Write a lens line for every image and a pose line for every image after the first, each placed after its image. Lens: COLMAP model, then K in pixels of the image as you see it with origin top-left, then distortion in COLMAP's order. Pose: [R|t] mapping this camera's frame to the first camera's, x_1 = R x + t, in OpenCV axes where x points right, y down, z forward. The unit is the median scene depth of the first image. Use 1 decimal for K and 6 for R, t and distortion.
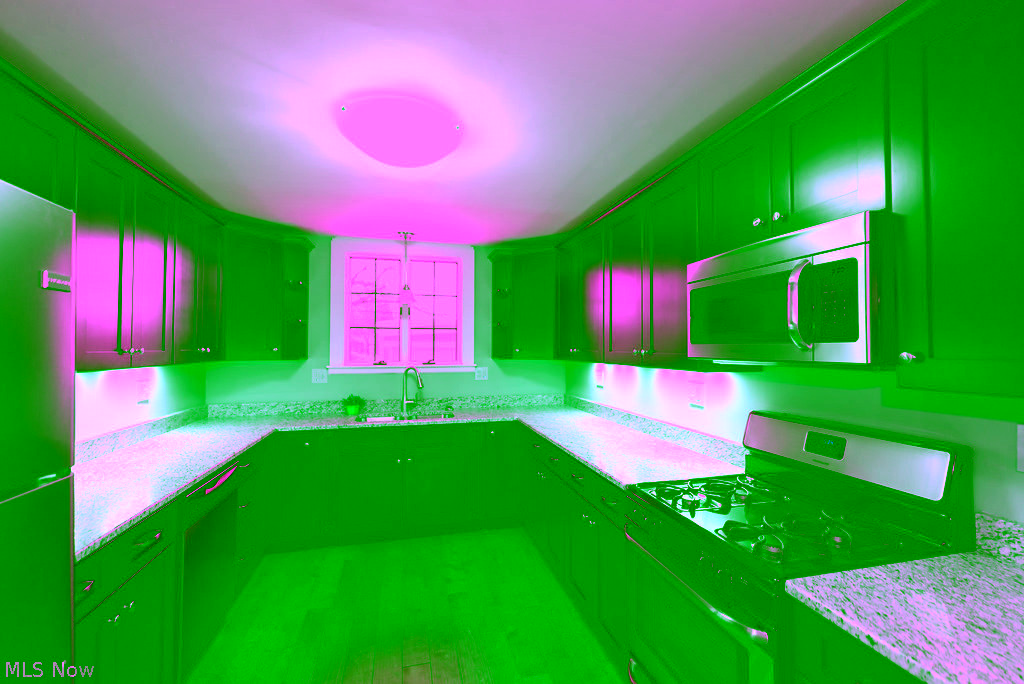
lens RADIAL K [[437.8, 0, 518.0], [0, 437.8, 338.2], [0, 0, 1]] dist [0.003987, 0.000228]
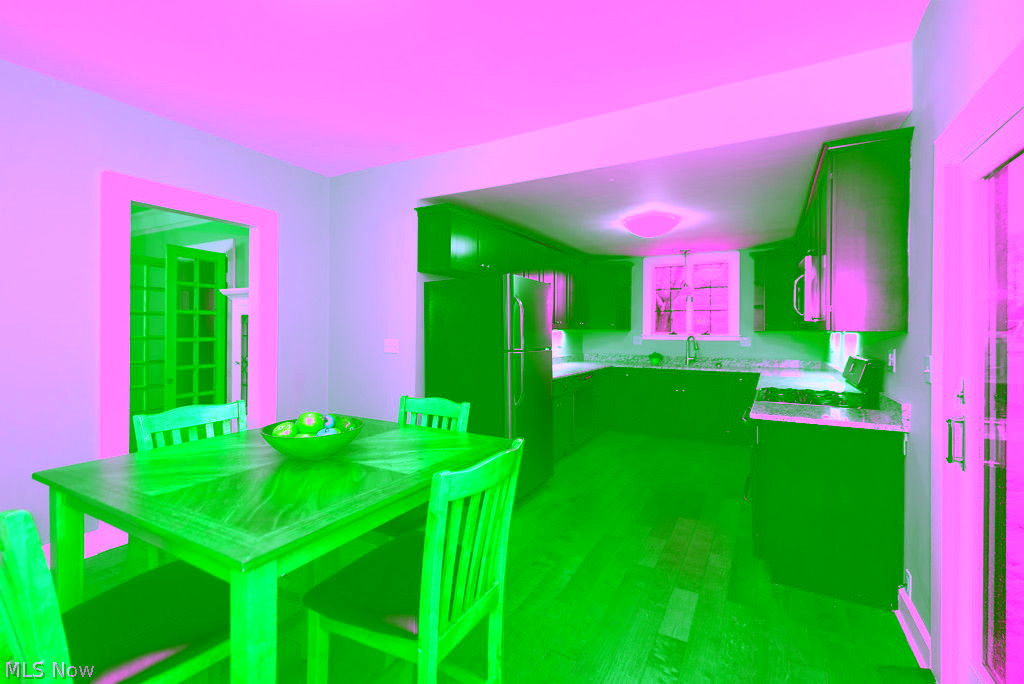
lens RADIAL K [[437.8, 0, 518.0], [0, 437.8, 338.2], [0, 0, 1]] dist [0.003987, 0.000228]
pose [[0.716798, 0.015280, -0.697114, 0.403970], [0.010513, 0.999409, 0.032716, 0.017678], [0.697202, -0.030780, 0.716214, -0.544425]]
